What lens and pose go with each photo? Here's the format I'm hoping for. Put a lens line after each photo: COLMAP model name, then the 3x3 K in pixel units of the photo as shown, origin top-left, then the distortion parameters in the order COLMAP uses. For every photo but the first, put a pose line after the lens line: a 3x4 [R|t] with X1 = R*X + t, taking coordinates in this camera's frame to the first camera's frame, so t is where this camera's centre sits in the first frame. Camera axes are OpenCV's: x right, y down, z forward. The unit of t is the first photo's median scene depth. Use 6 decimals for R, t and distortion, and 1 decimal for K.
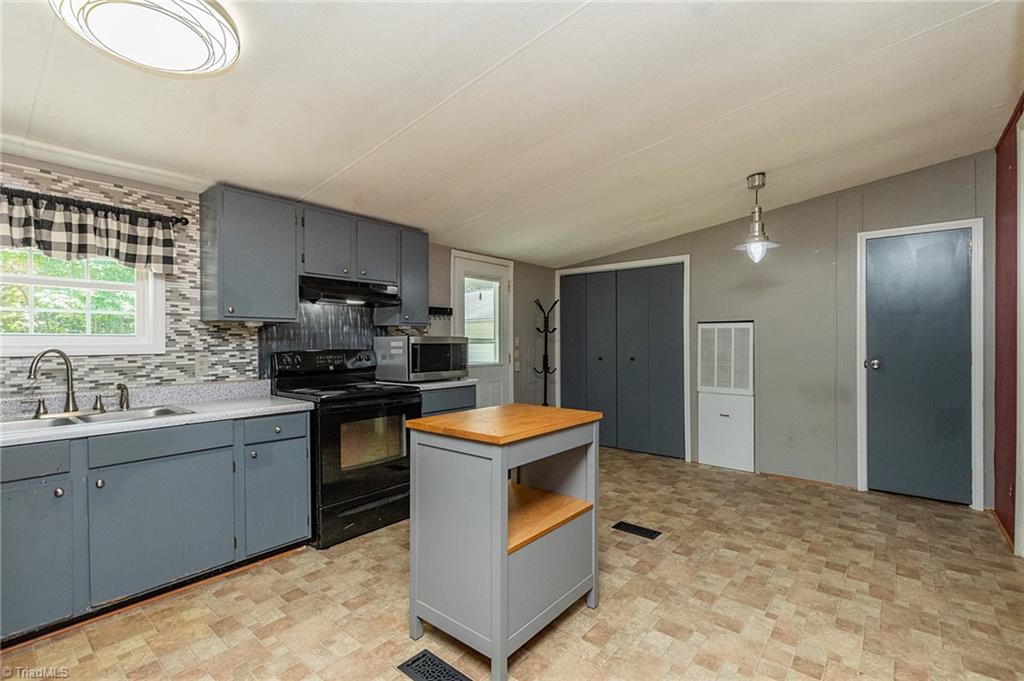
lens RADIAL K [[464.7, 0, 505.4], [0, 464.7, 342.1], [0, 0, 1]] dist [0.005641, -0.002905]
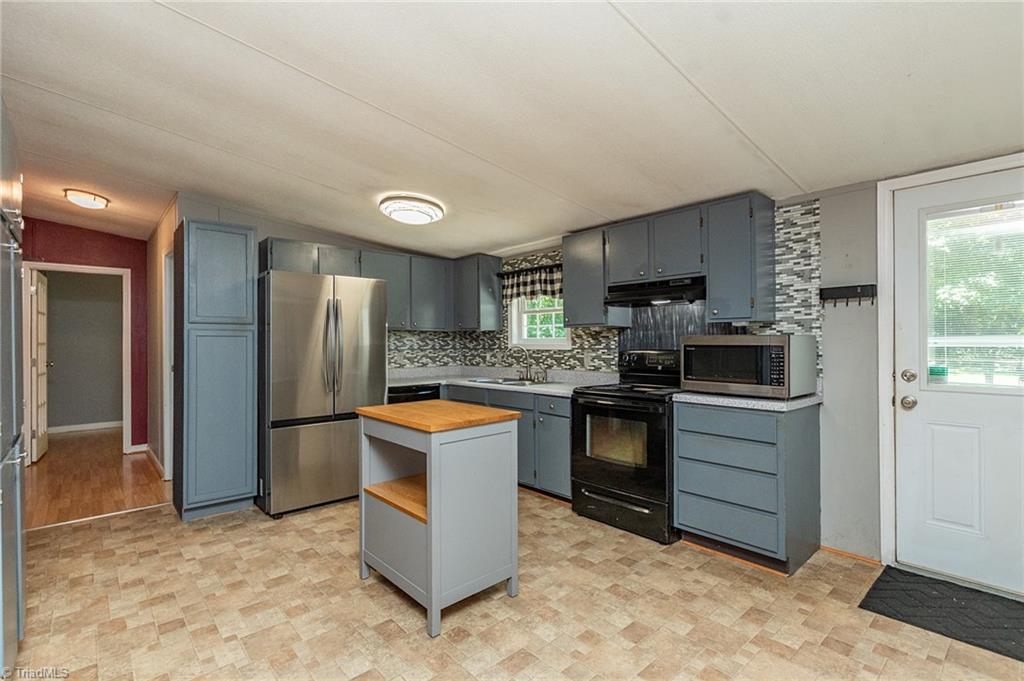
lens RADIAL K [[464.7, 0, 504.9], [0, 464.7, 341.9], [0, 0, 1]] dist [0.005641, -0.002905]
pose [[-0.132525, 0.003632, -0.991173, 0.745752], [0.005214, 0.999982, 0.002967, -0.006978], [0.991166, -0.004775, -0.132541, 0.876092]]
